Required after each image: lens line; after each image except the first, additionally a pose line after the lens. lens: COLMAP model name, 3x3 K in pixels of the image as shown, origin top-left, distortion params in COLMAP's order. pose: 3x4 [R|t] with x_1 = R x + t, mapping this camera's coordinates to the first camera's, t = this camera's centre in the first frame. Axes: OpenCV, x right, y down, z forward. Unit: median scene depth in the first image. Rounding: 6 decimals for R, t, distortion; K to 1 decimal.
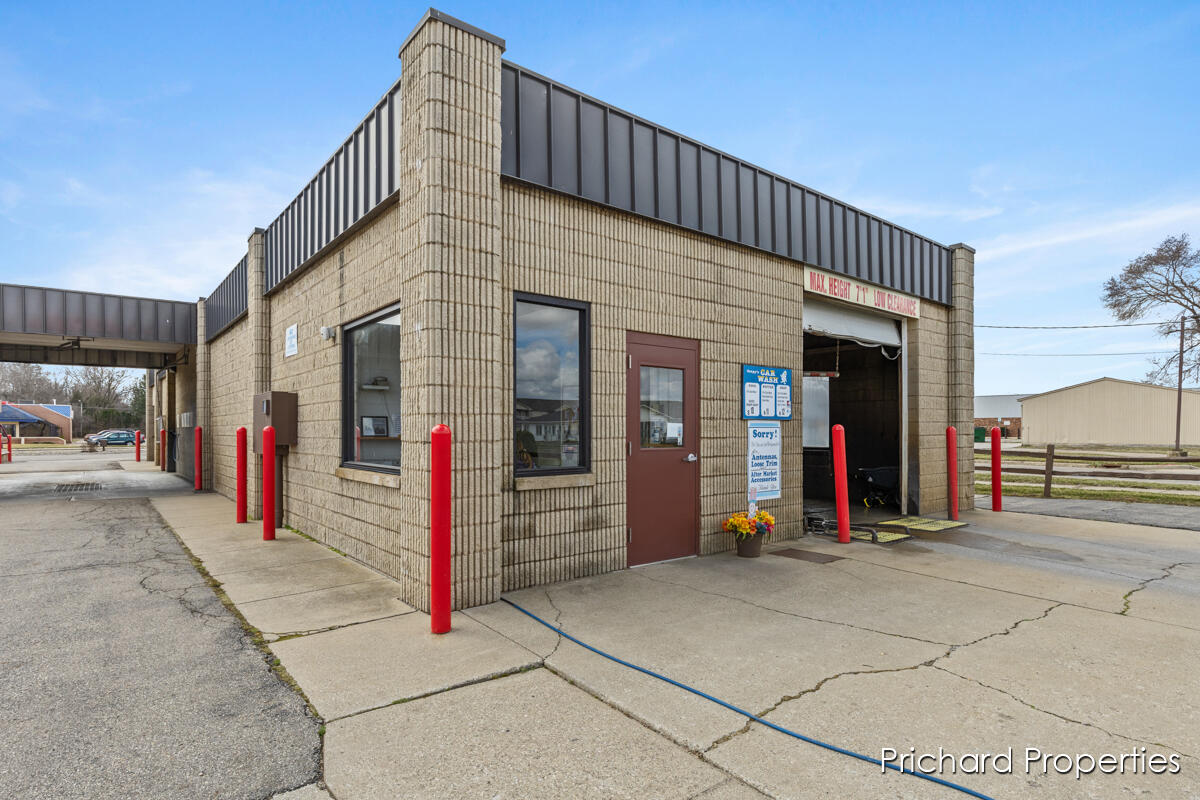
lens RADIAL K [[623.8, 0, 597.4], [0, 623.8, 428.2], [0, 0, 1]] dist [0.000136, 0.000462]
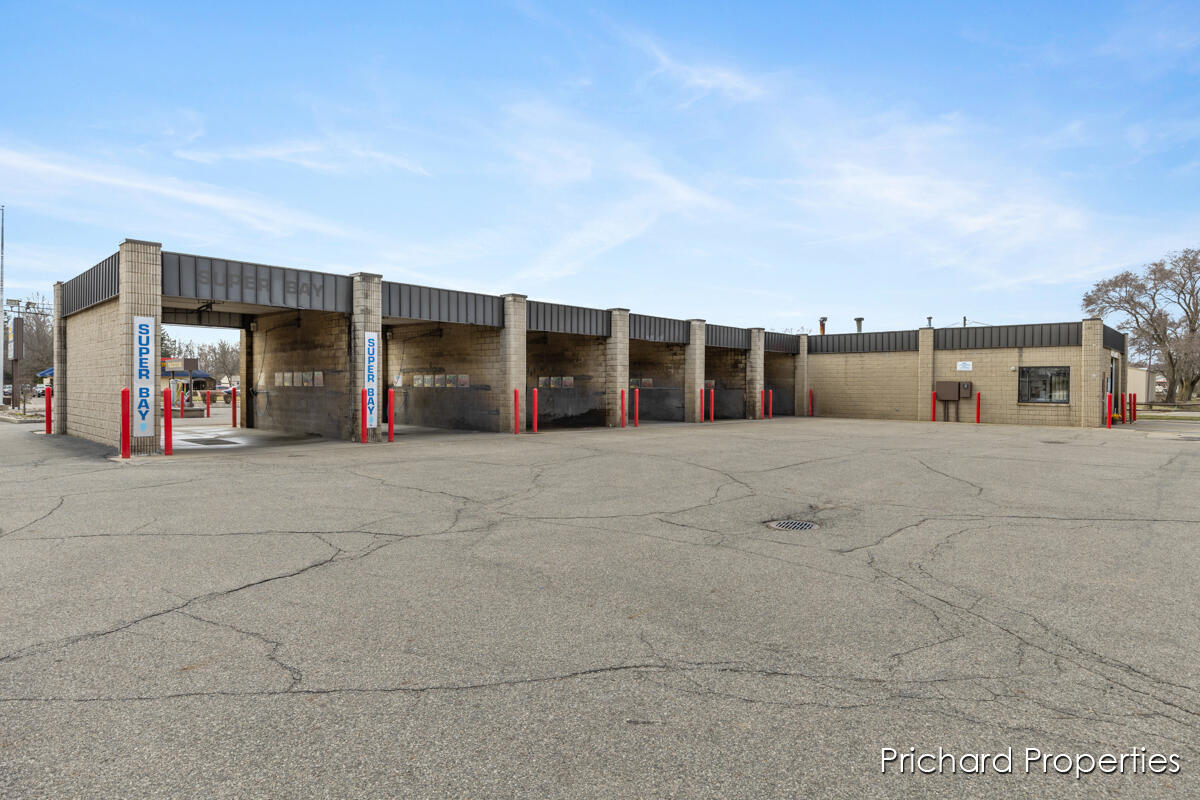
lens RADIAL K [[663.9, 0, 600.0], [0, 663.9, 400.0], [0, 0, 1]] dist [0.015235, -0.000769]
pose [[0.990129, 0.006506, 0.140010, -3.414920], [-0.009268, 0.999775, 0.019086, -0.011384], [-0.139855, -0.020195, 0.989966, -2.654134]]
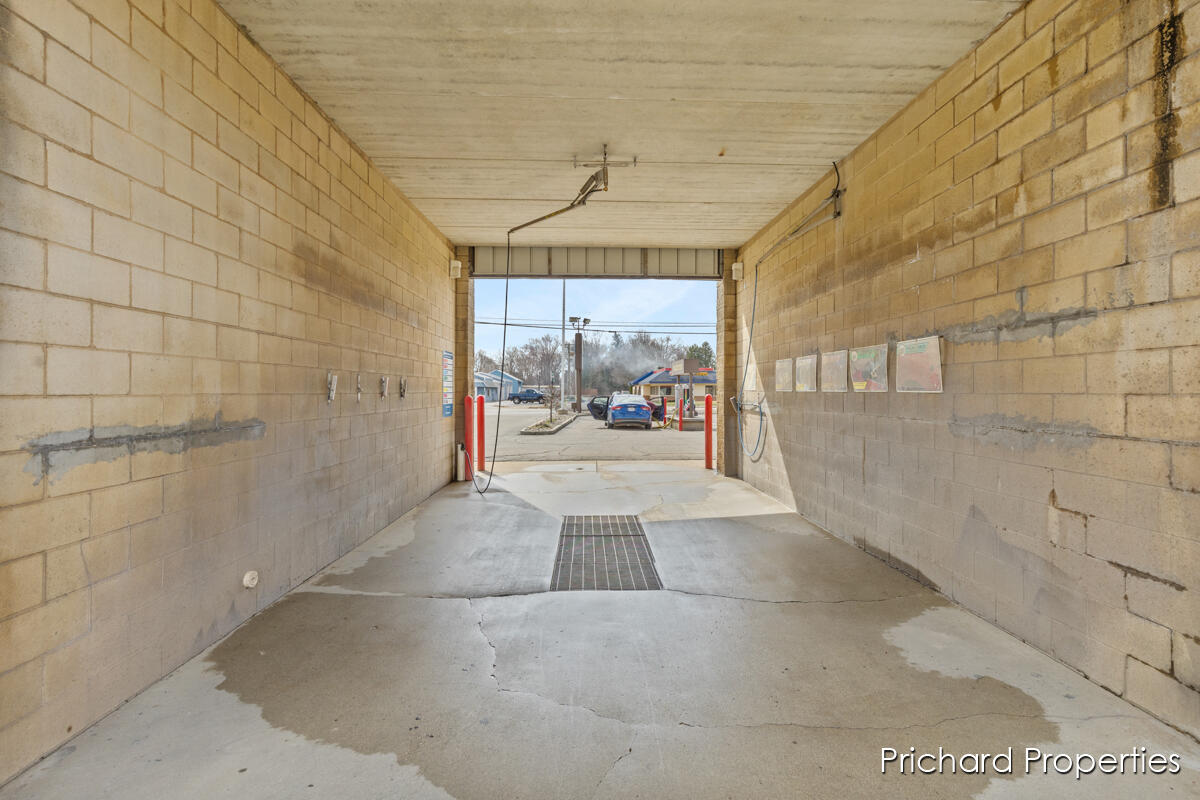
lens RADIAL K [[551.8, 0, 600.0], [0, 551.8, 400.0], [0, 0, 1]] dist [0.000069, 0.000031]
pose [[0.797549, 0.012528, -0.603124, -4.076344], [-0.000872, 0.999807, 0.019615, -0.008761], [0.603254, -0.015118, 0.797406, -0.519405]]
